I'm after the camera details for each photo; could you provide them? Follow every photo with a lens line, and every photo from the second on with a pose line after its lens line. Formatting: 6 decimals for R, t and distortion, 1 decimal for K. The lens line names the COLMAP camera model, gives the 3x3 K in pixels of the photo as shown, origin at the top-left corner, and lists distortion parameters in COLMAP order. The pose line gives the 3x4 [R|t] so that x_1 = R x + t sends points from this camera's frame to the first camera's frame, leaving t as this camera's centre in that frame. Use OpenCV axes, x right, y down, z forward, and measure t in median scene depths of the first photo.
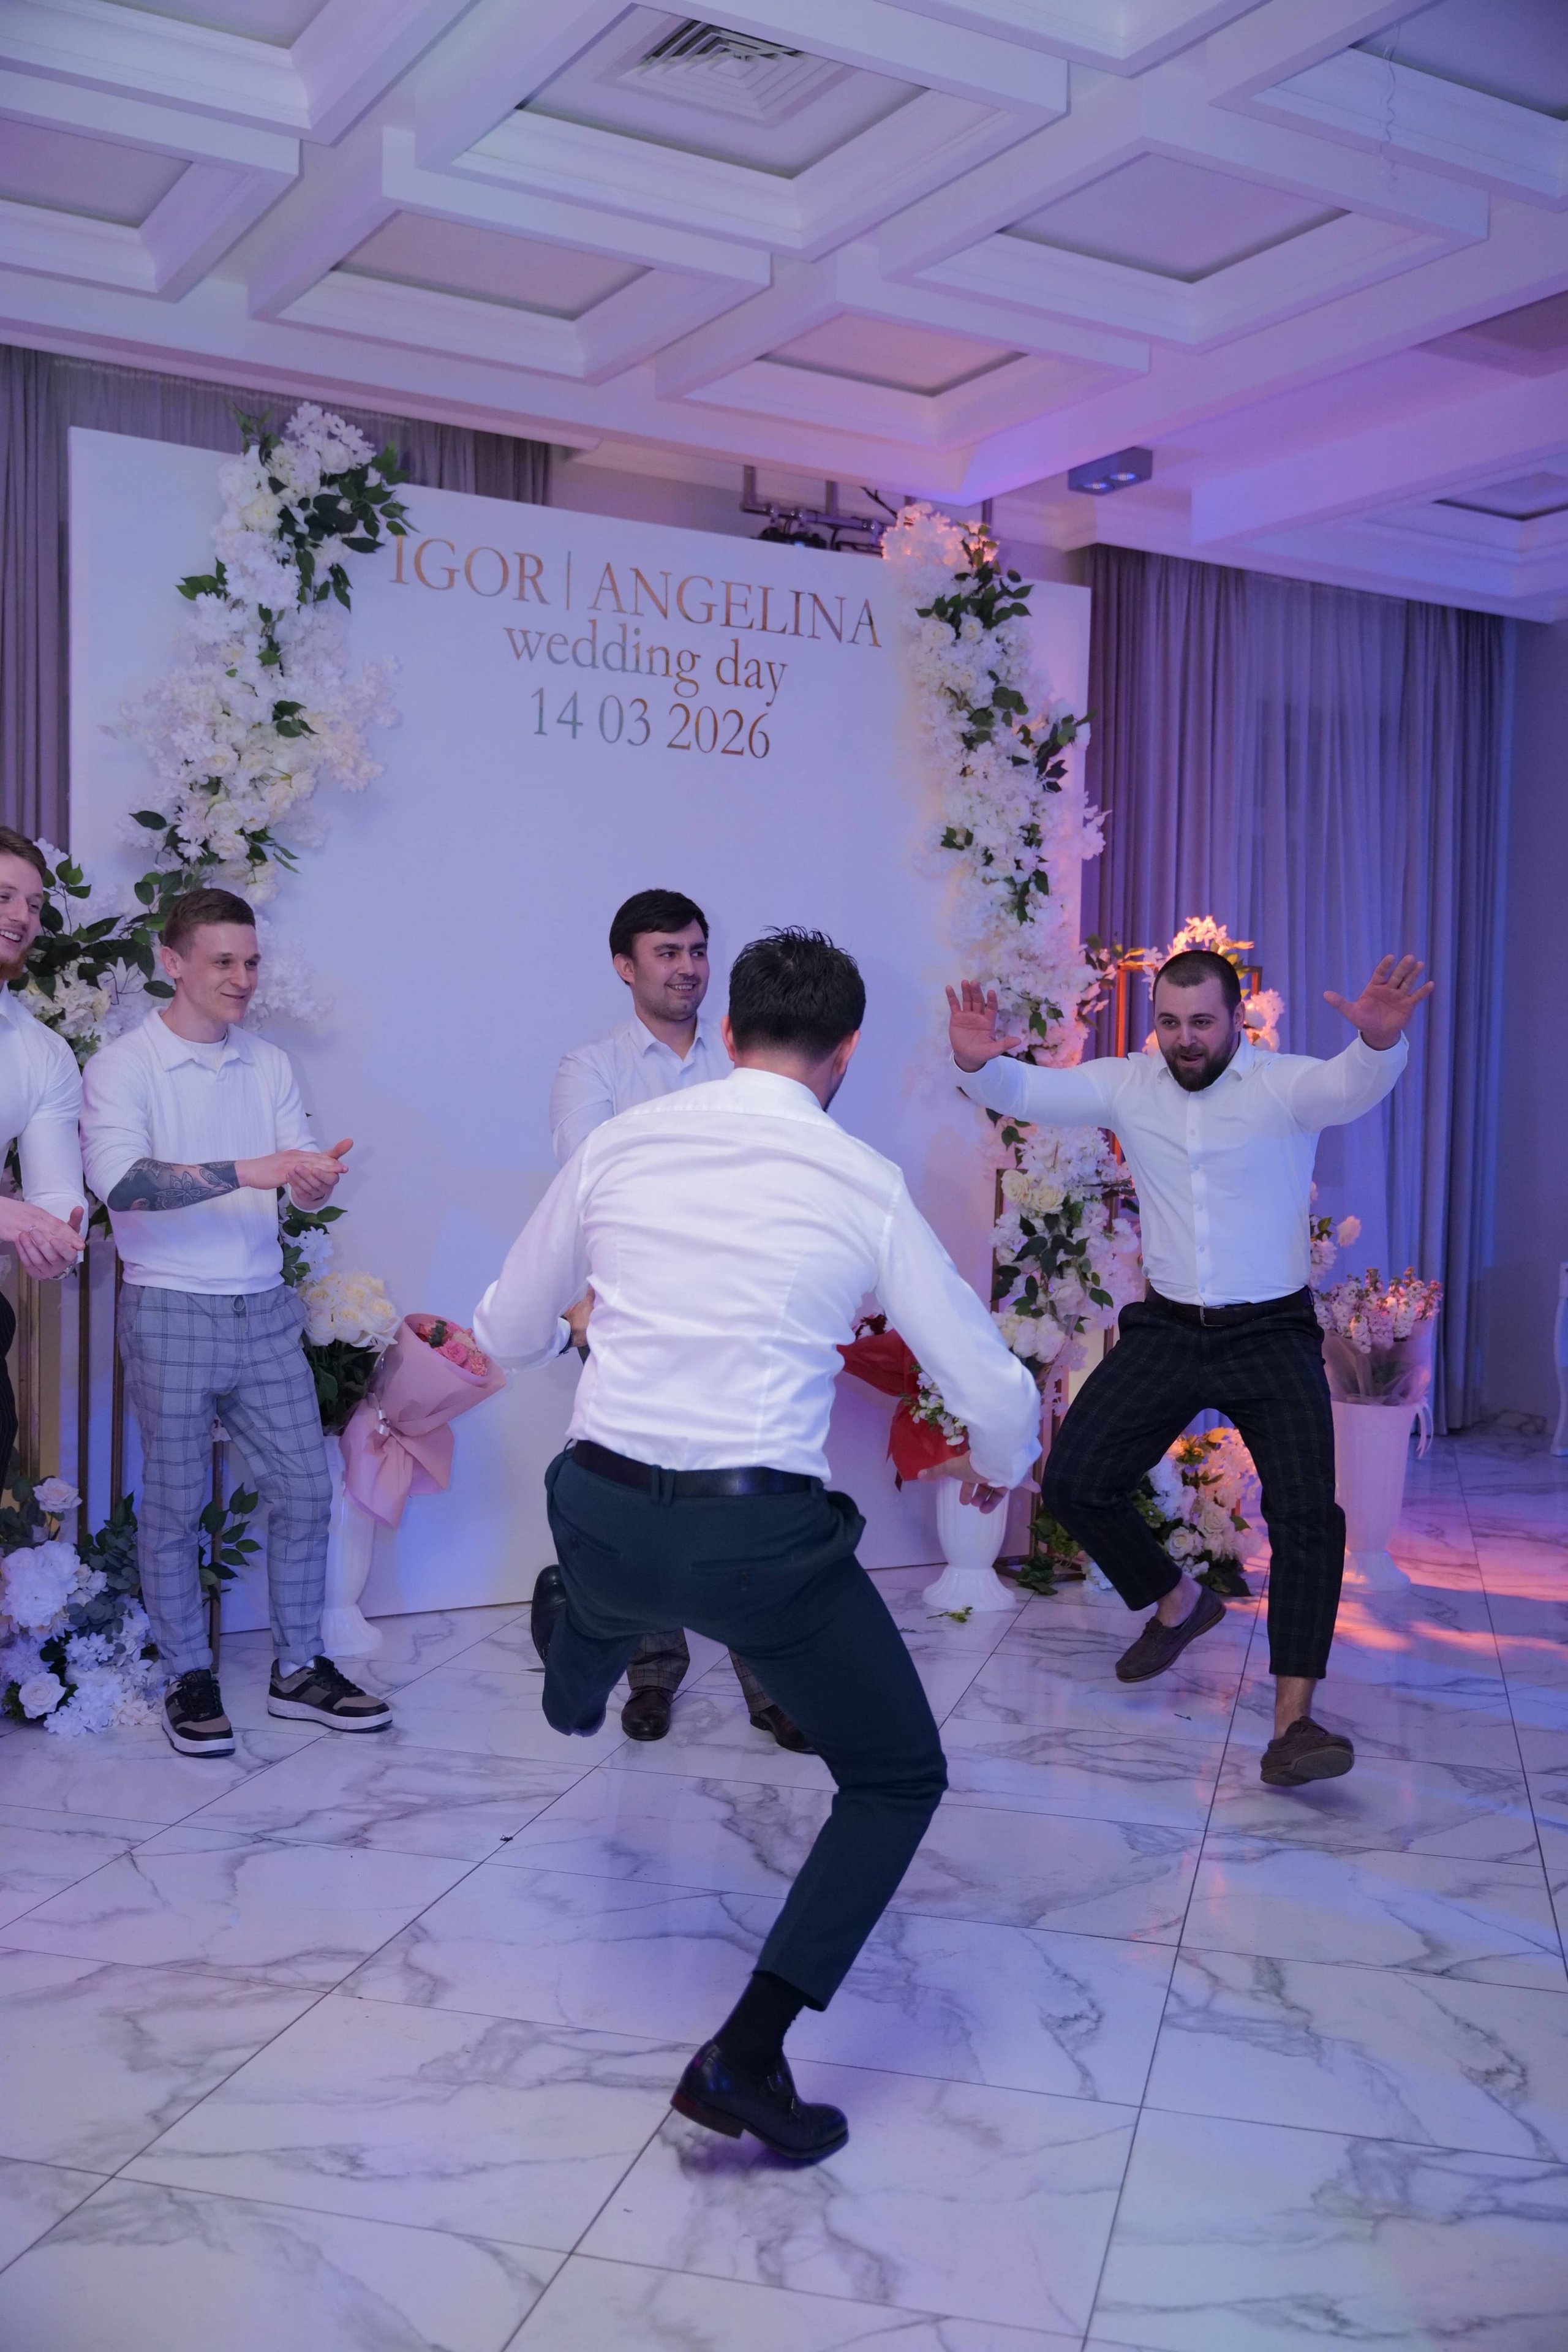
lens RADIAL K [[2288.1, 0, 790.6], [0, 2288.1, 1177.3], [0, 0, 1]] dist [-0.003282, 0.000000]
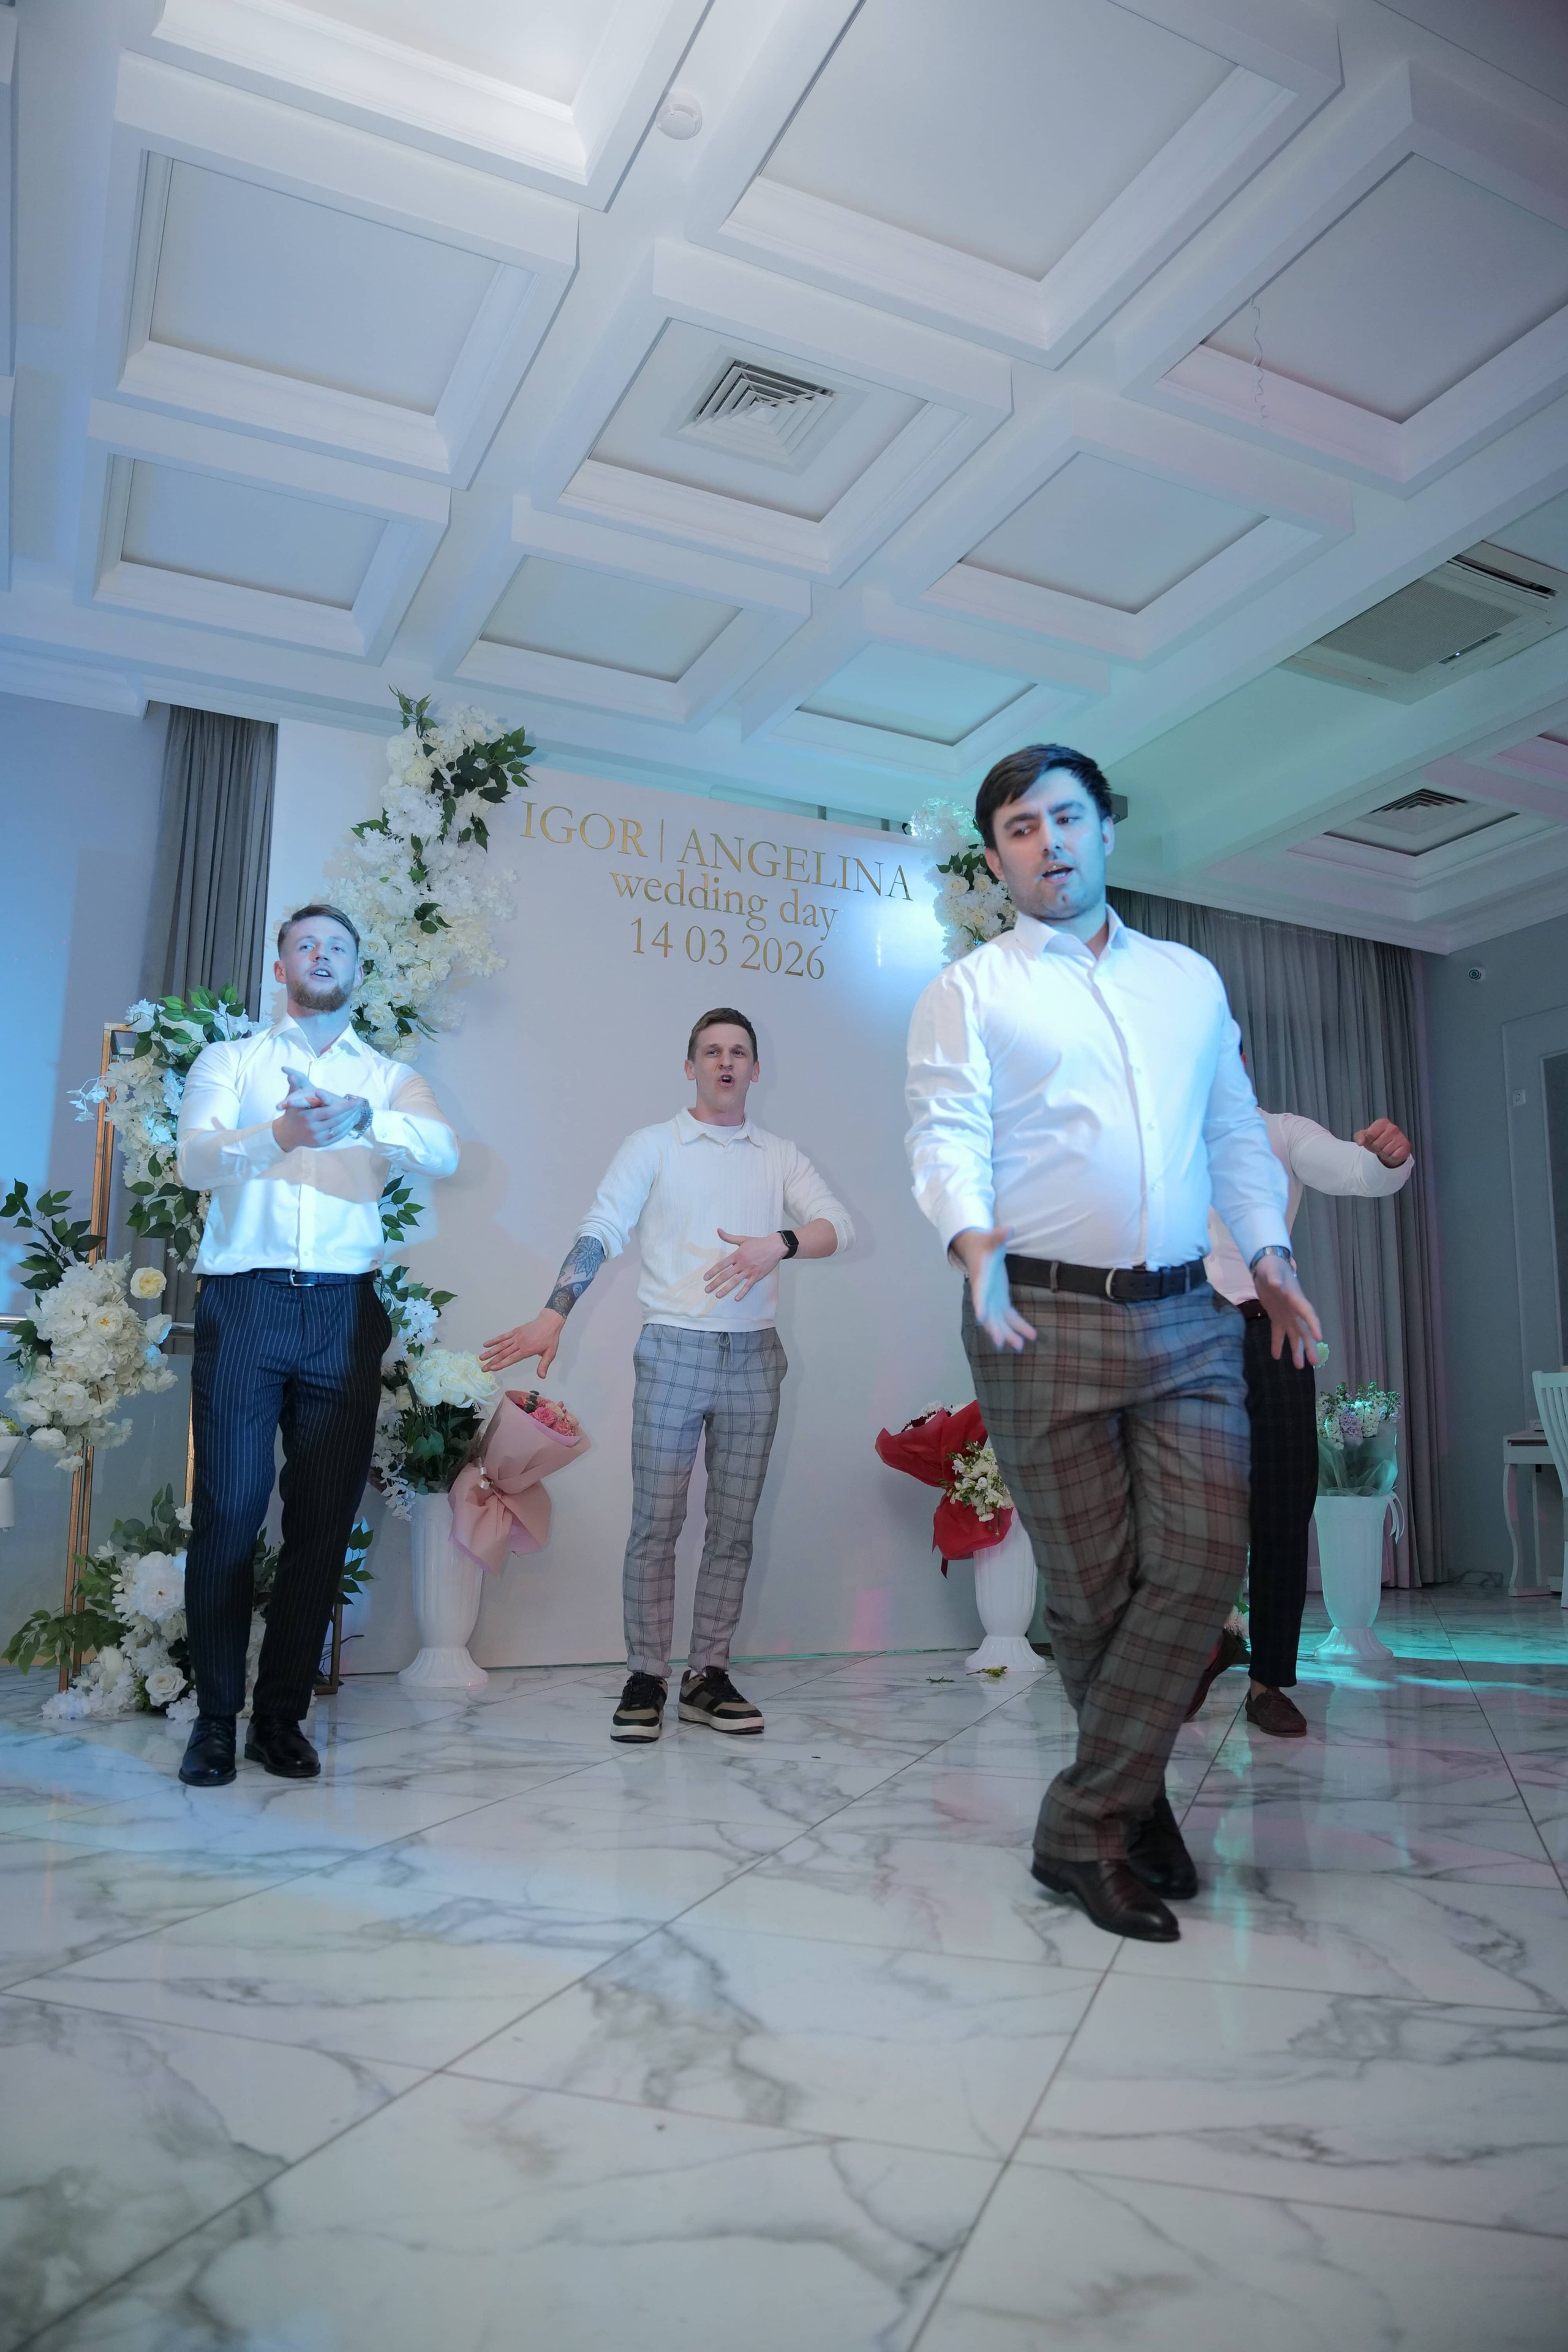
lens RADIAL K [[1631.5, 0, 806.1], [0, 1631.5, 1174.3], [0, 0, 1]] dist [-0.085756, 0.045966]
pose [[0.996904, -0.027952, -0.073495, 0.051095], [0.011821, 0.977337, -0.211359, 0.130906], [0.077737, 0.209836, 0.974641, 0.167034]]
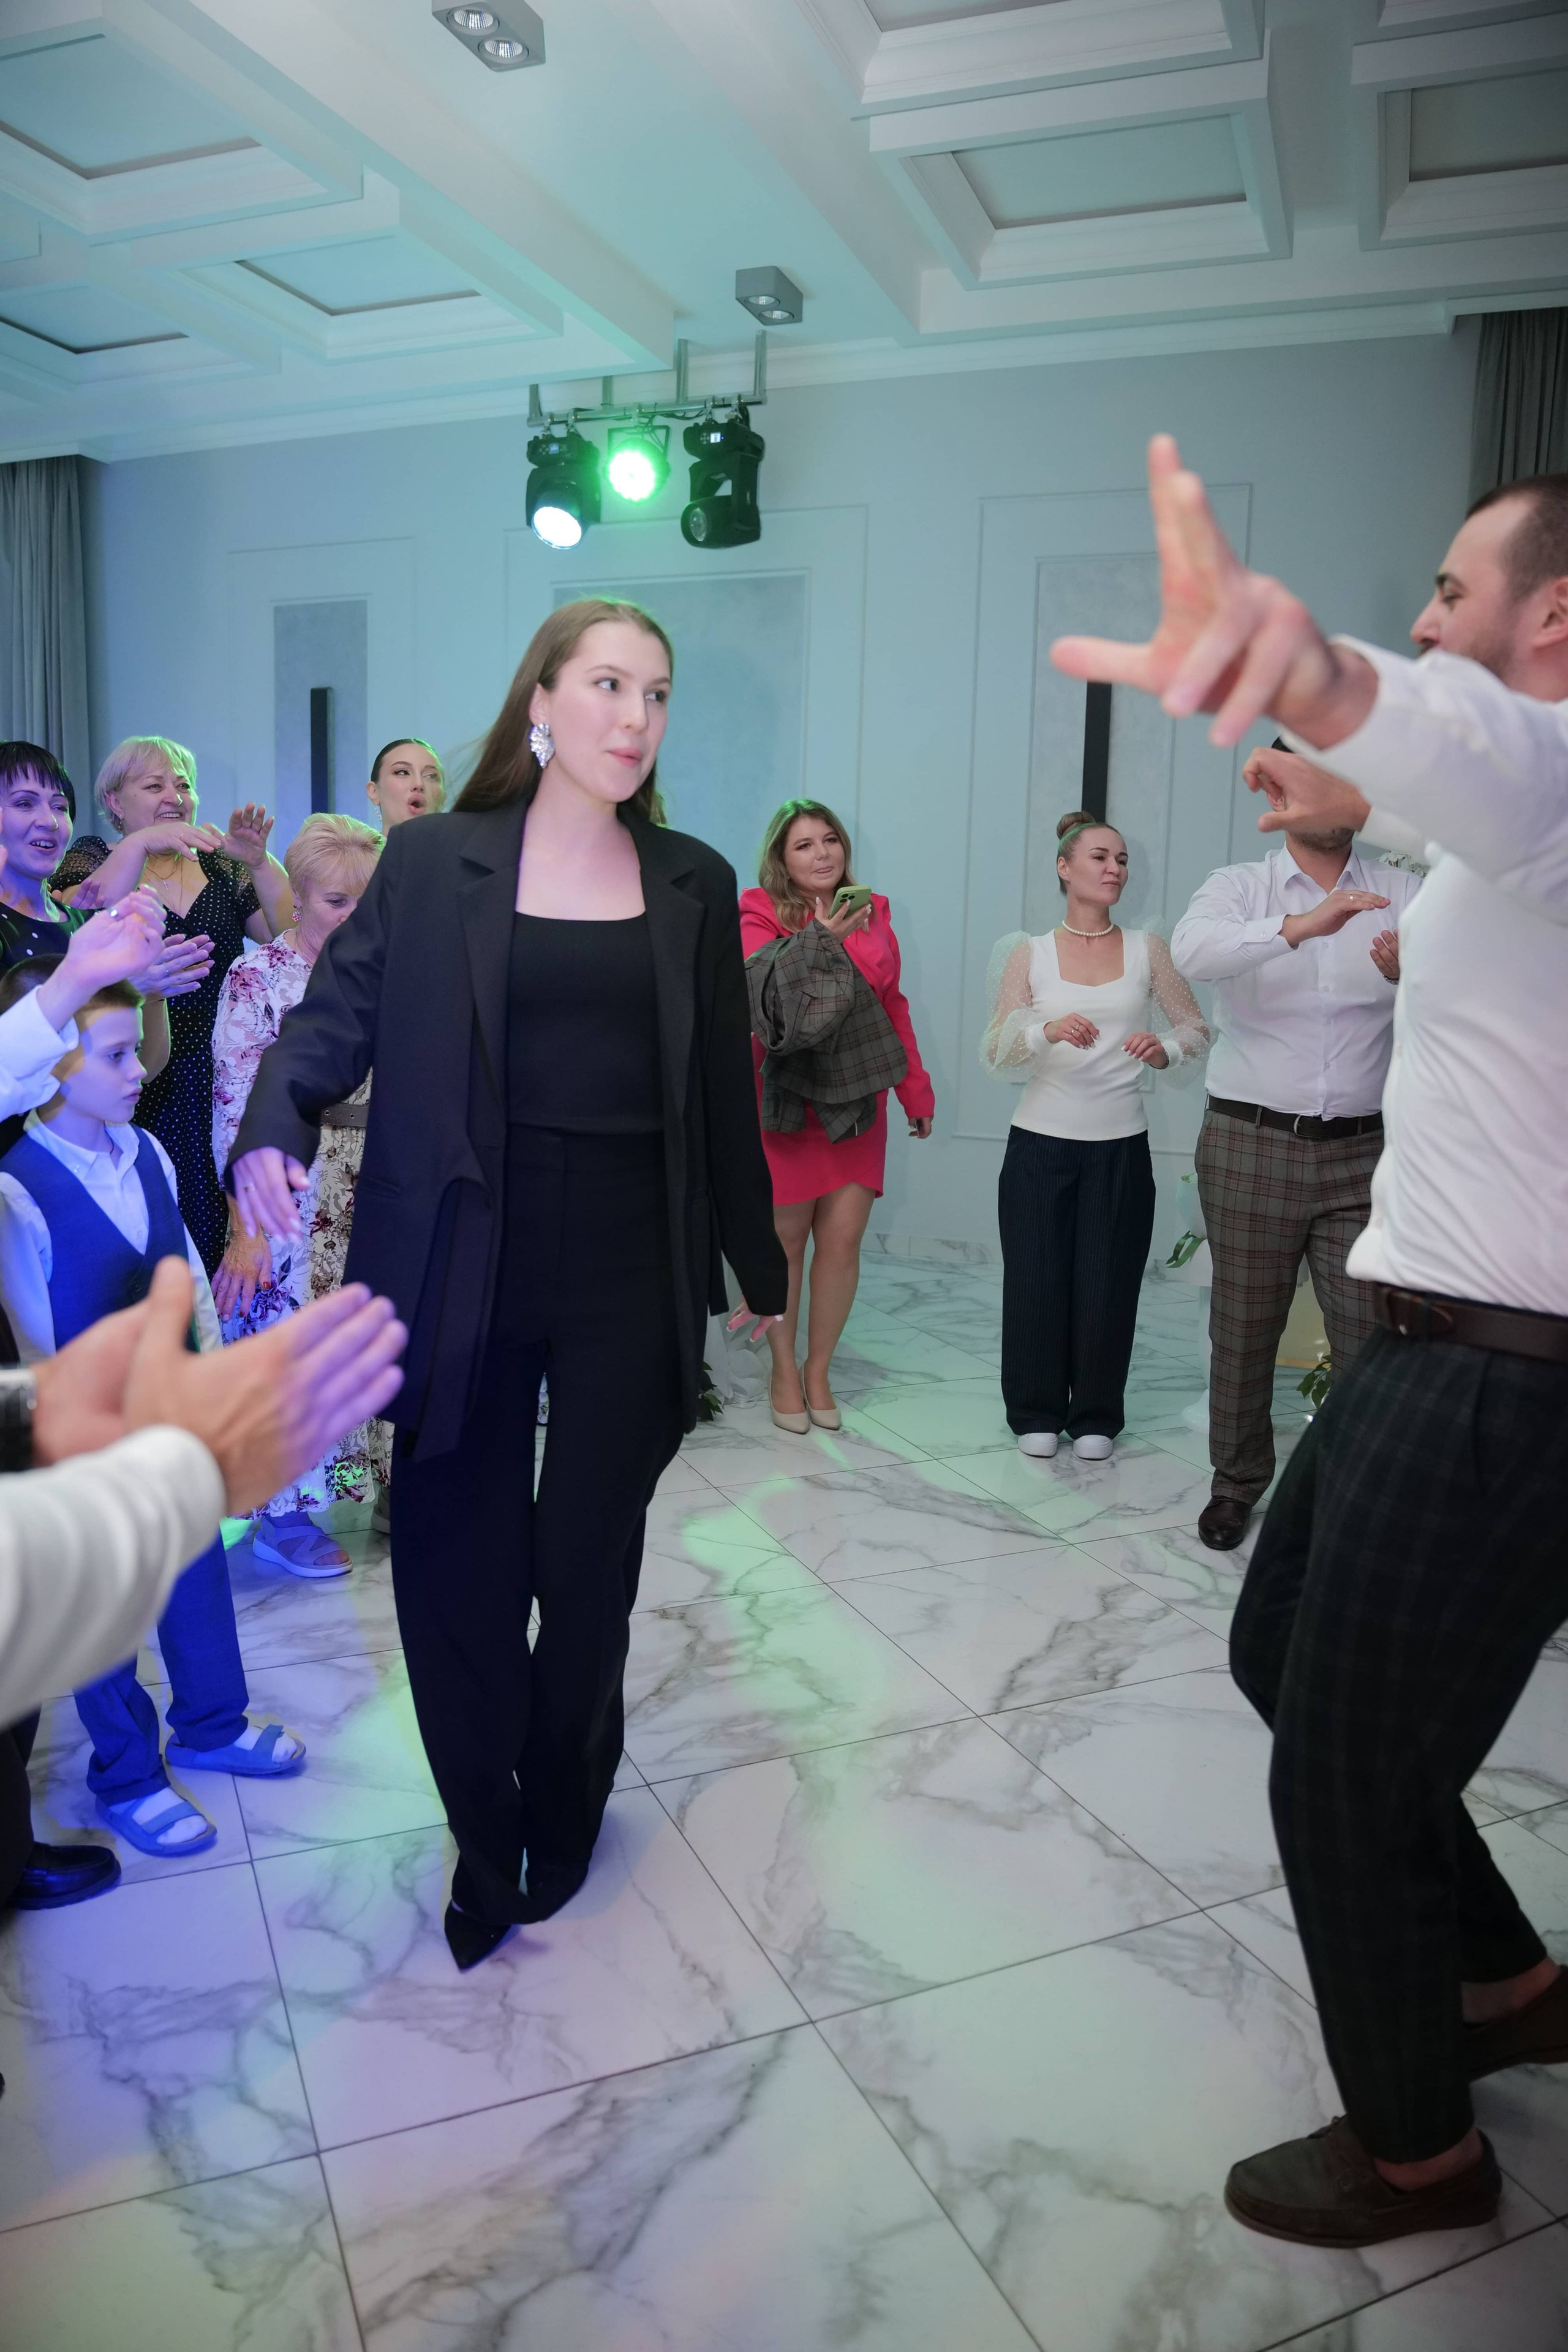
lens RADIAL K [[1631.5, 0, 761.0], [0, 1631.5, 1171.4], [0, 0, 1]] dist [-0.085756, 0.045966]
pose [[0.619630, 0.111138, -0.776986, 0.073678], [-0.040290, 0.993123, 0.109923, -0.000798], [0.783859, -0.036807, 0.619846, 0.188036]]
